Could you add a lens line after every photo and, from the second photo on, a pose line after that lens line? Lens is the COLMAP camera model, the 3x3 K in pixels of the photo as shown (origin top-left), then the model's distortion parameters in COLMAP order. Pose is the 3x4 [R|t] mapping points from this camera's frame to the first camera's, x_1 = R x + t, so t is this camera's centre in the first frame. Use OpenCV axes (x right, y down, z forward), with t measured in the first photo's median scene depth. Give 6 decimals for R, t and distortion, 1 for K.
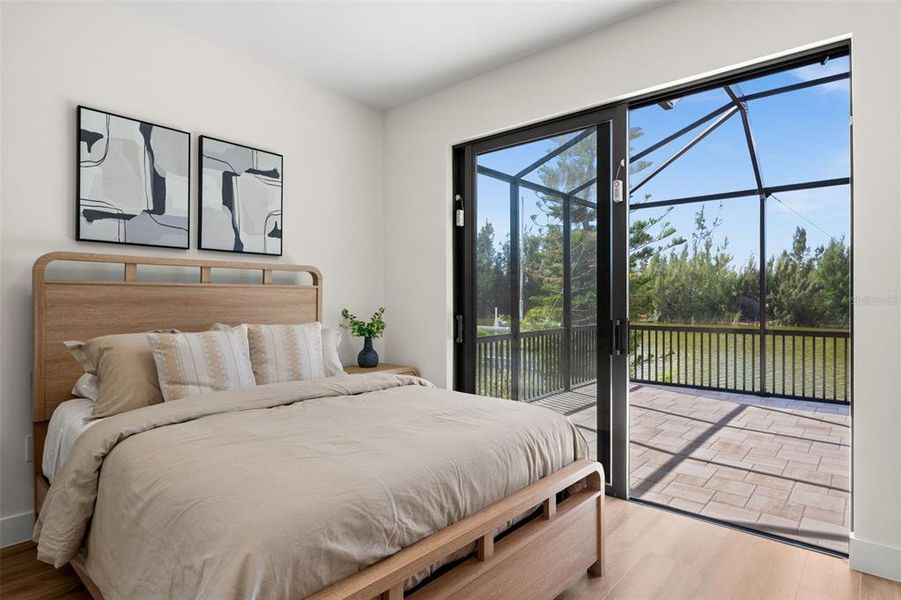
lens RADIAL K [[457.8, 0, 448.5], [0, 457.8, 295.4], [0, 0, 1]] dist [0.005427, 0.001040]
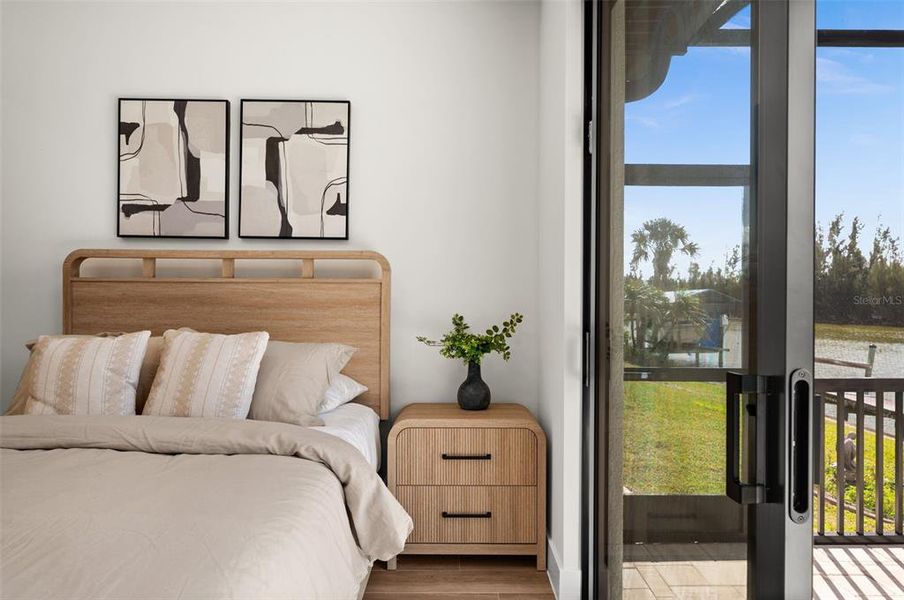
lens RADIAL K [[553.2, 0, 452.0], [0, 553.2, 300.0], [0, 0, 1]] dist [-0.000005, -0.000158]
pose [[0.691782, 0.001447, -0.722105, 0.474342], [0.000685, 0.999996, 0.002659, 0.010130], [0.722106, -0.002334, 0.691779, 0.625437]]
